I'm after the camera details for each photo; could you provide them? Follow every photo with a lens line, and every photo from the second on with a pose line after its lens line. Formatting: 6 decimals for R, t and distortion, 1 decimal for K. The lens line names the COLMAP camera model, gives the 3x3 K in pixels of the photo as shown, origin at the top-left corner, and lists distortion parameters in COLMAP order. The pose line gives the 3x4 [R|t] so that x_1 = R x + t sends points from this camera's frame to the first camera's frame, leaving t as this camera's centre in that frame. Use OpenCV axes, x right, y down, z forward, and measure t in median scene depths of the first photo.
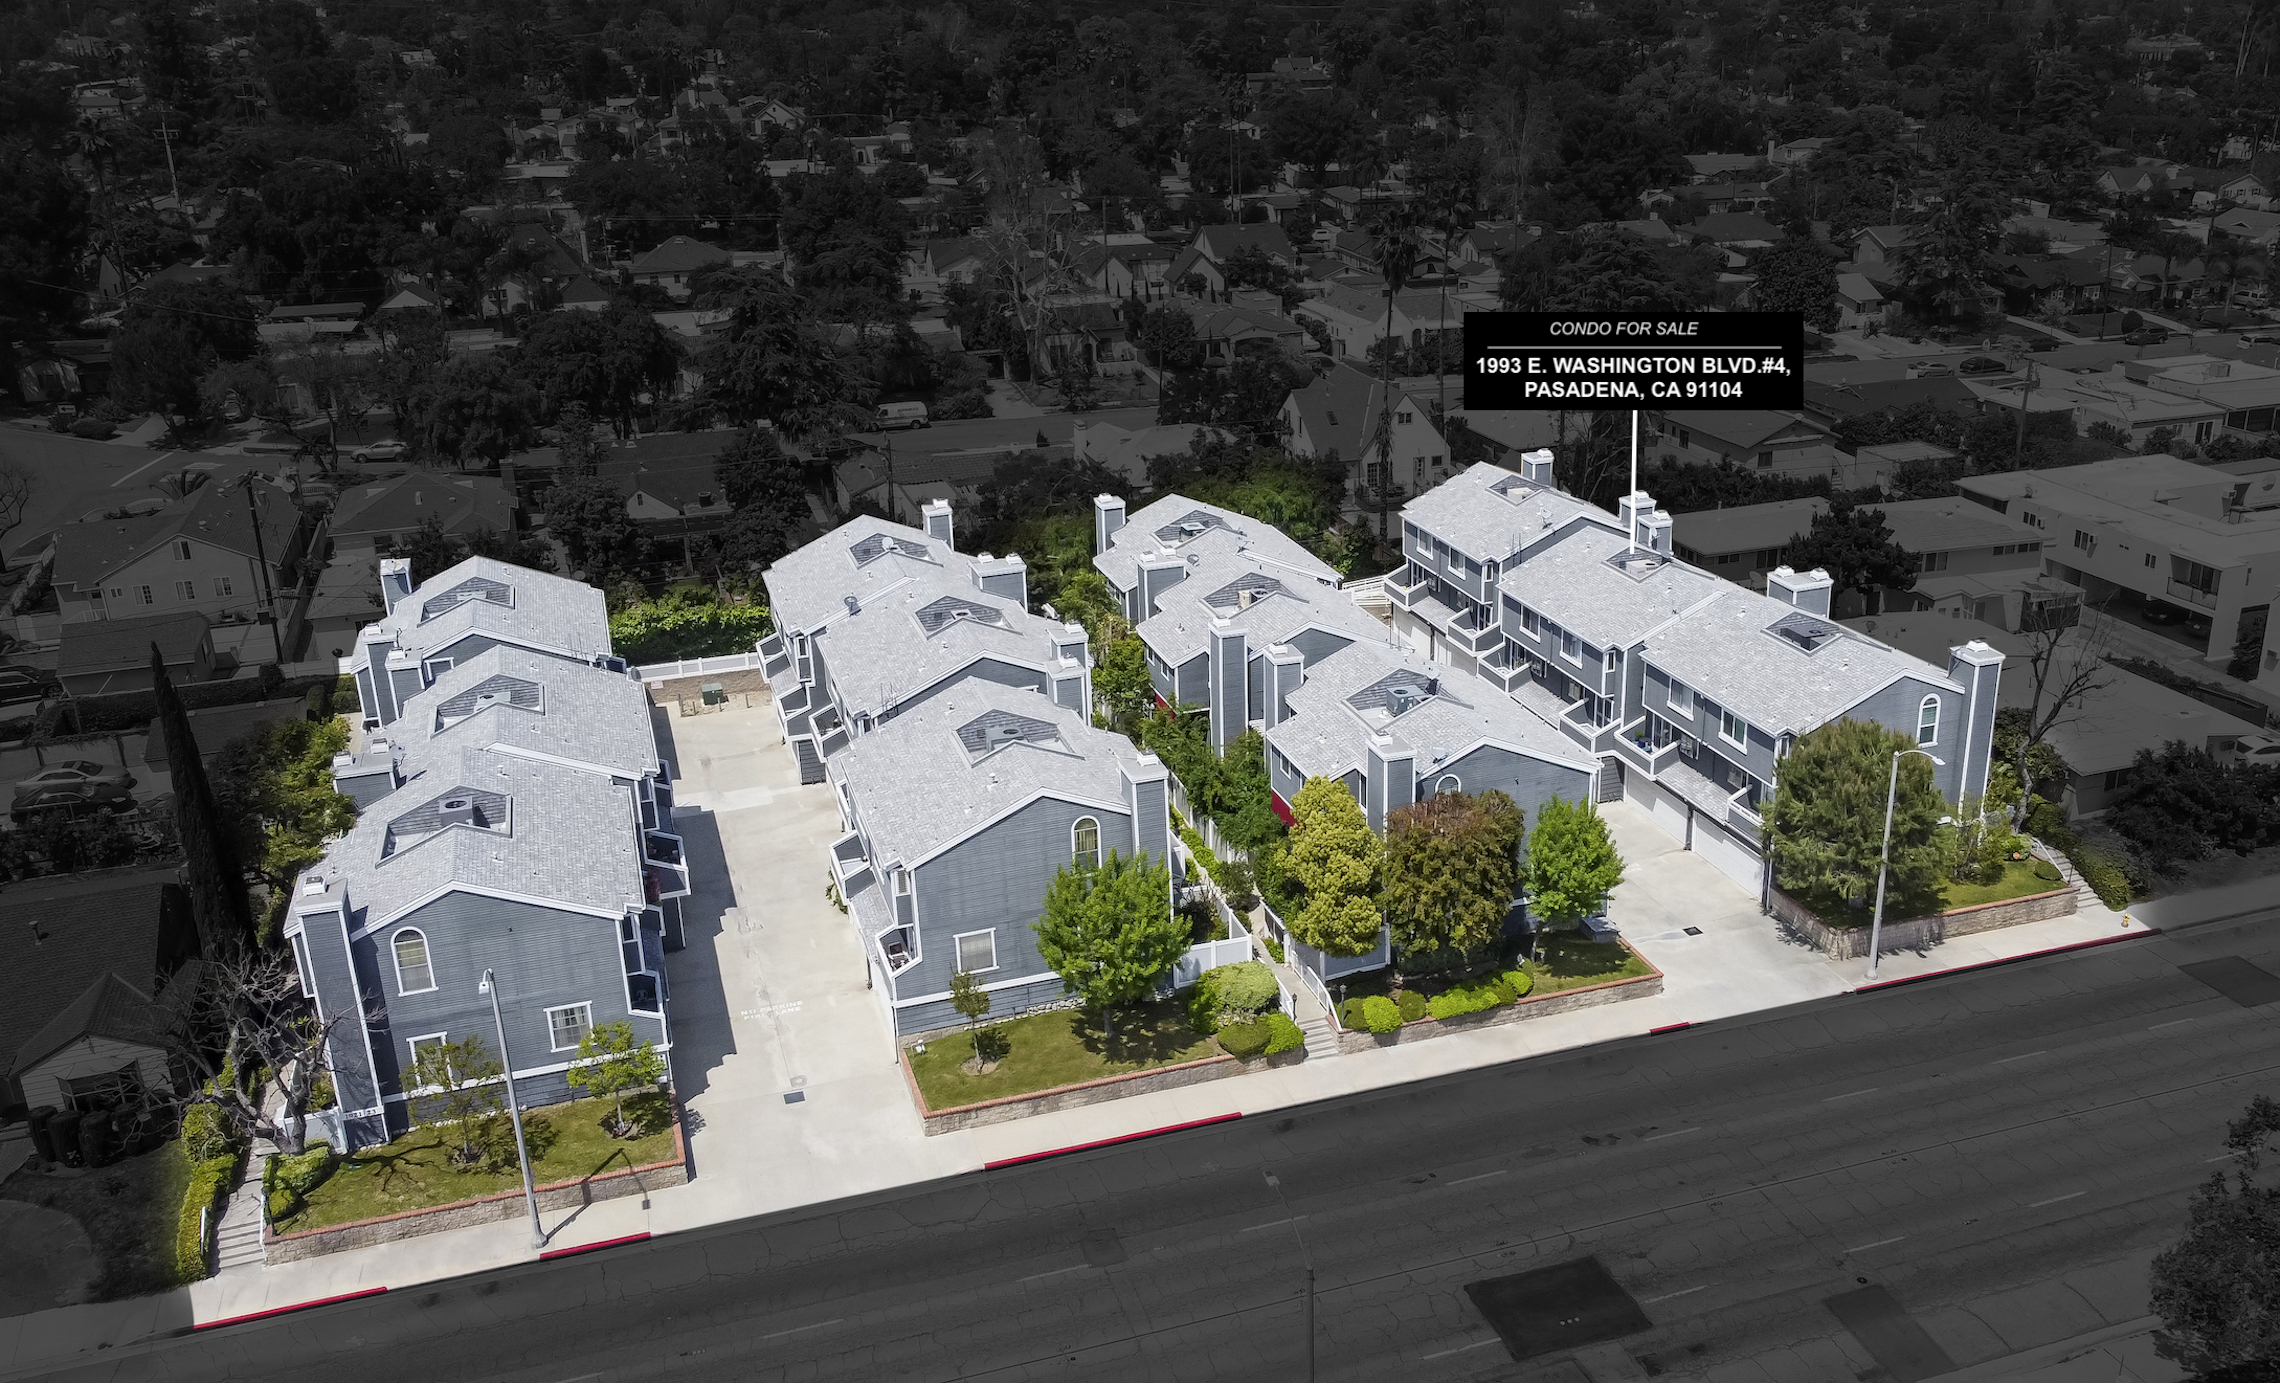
lens RADIAL K [[1881.4, 0, 1206.9], [0, 1881.4, 696.7], [0, 0, 1]] dist [0.001695, 0.006945]
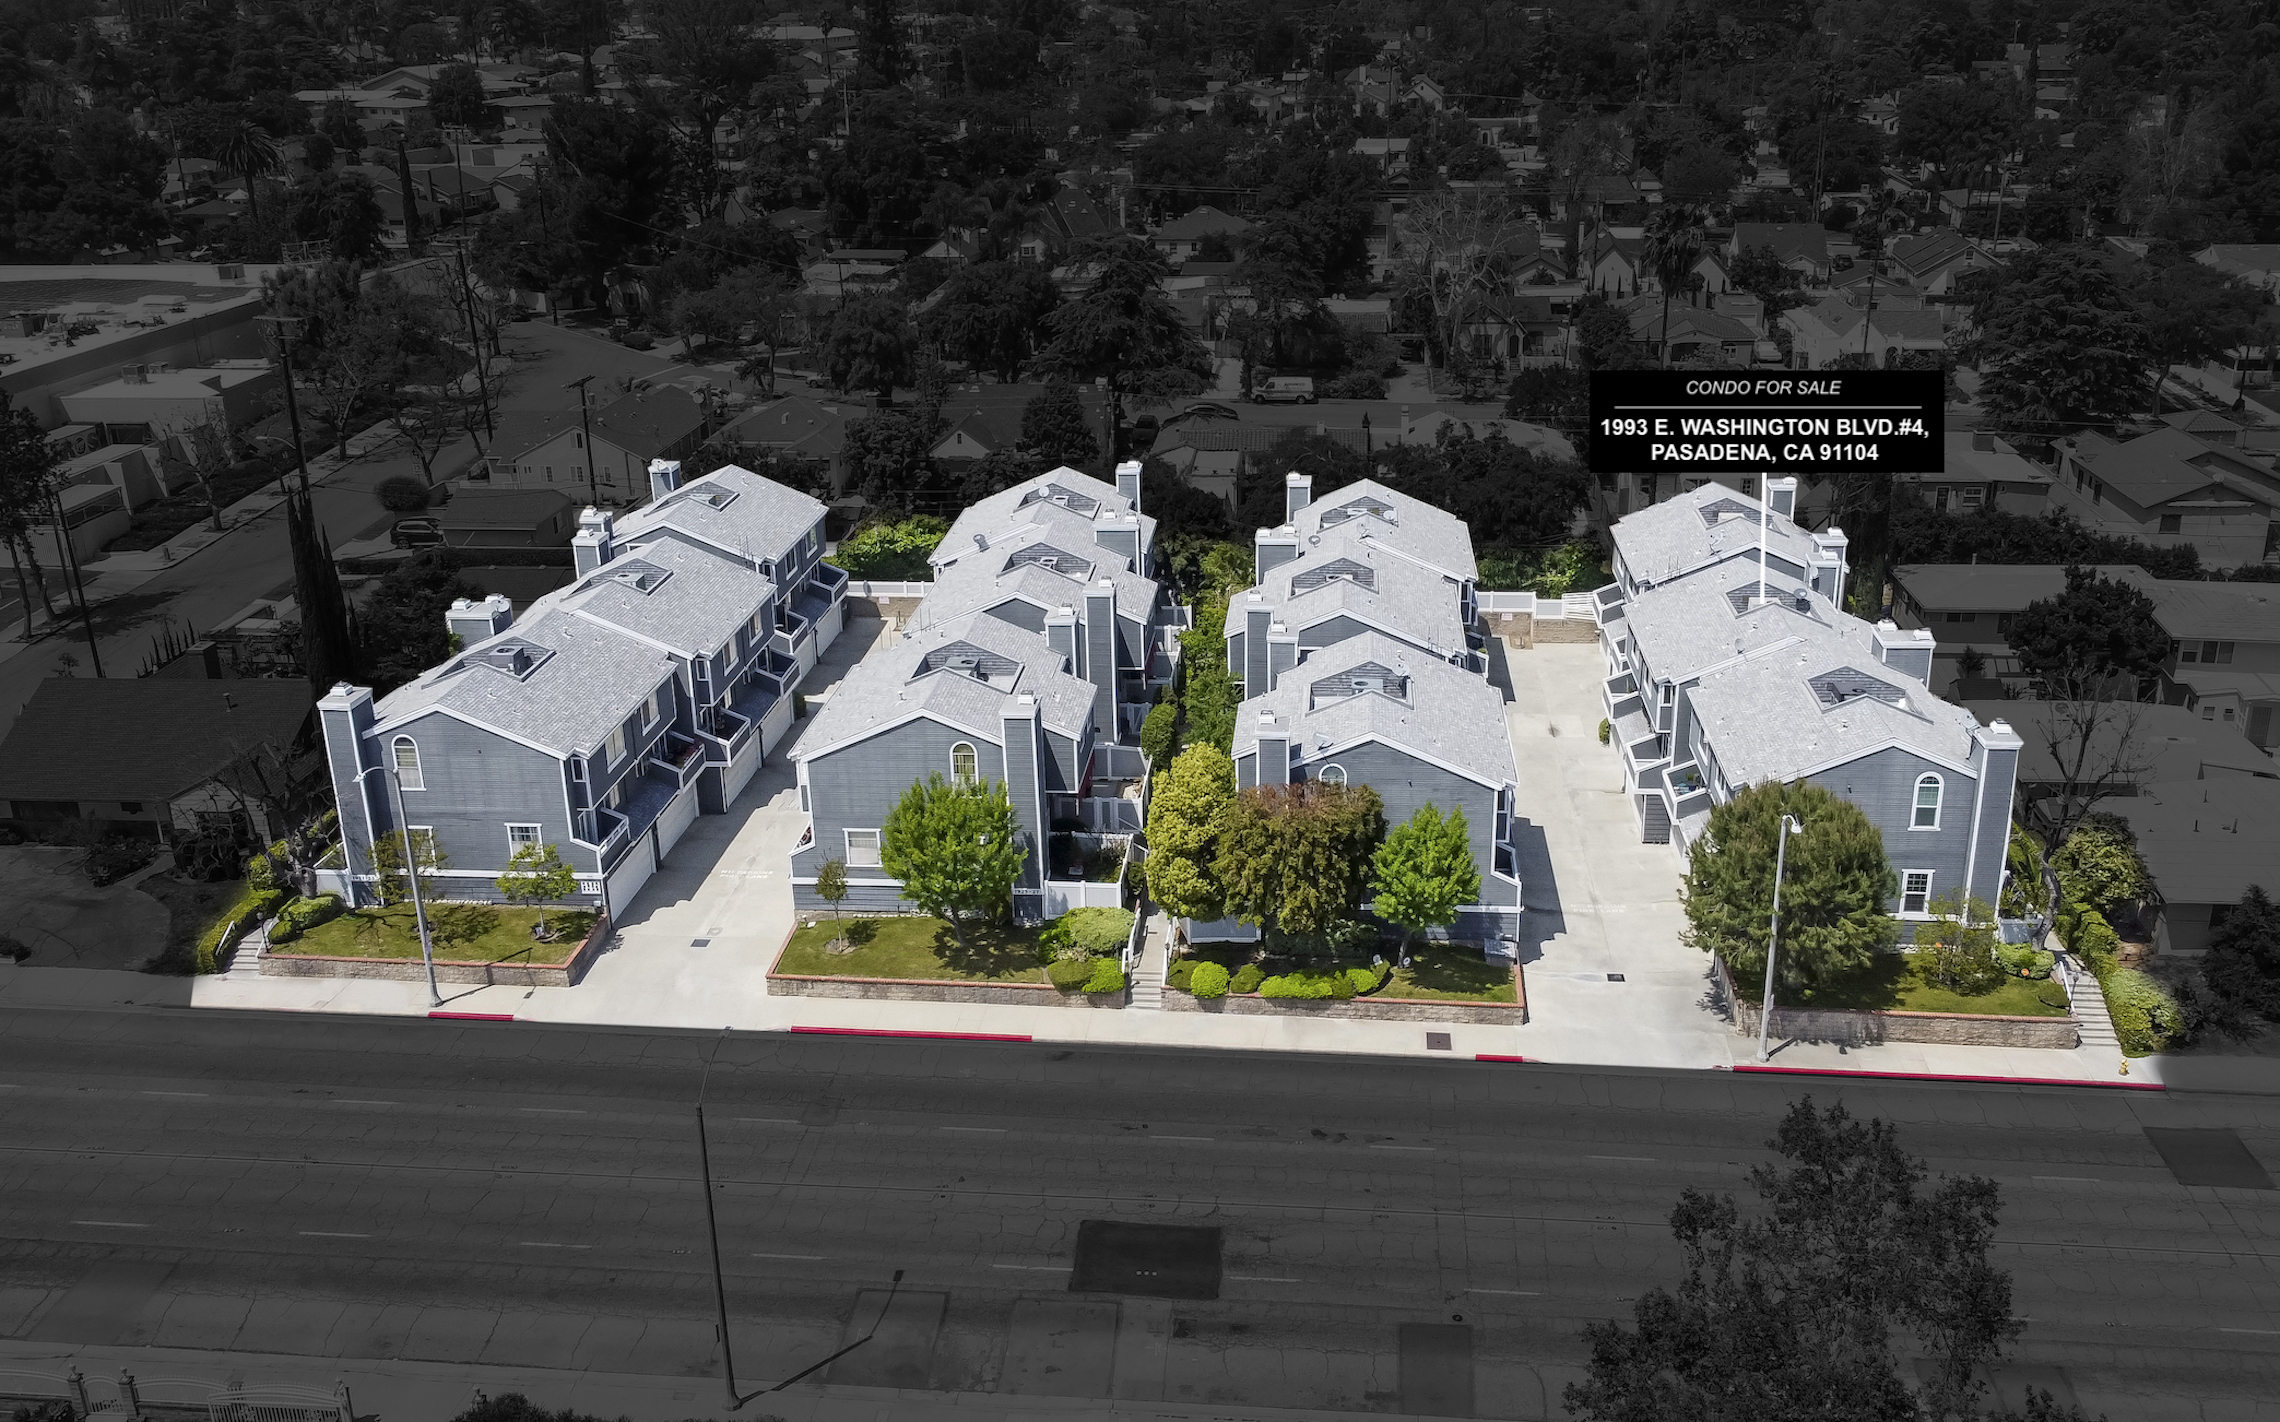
lens RADIAL K [[1929.7, 0, 1140.0], [0, 1929.7, 711.0], [0, 0, 1]] dist [0.010589, 0.000245]
pose [[0.913191, 0.150500, -0.378723, 0.383615], [-0.147116, 0.988387, 0.038040, -0.009690], [0.380050, 0.020978, 0.924728, 0.006776]]
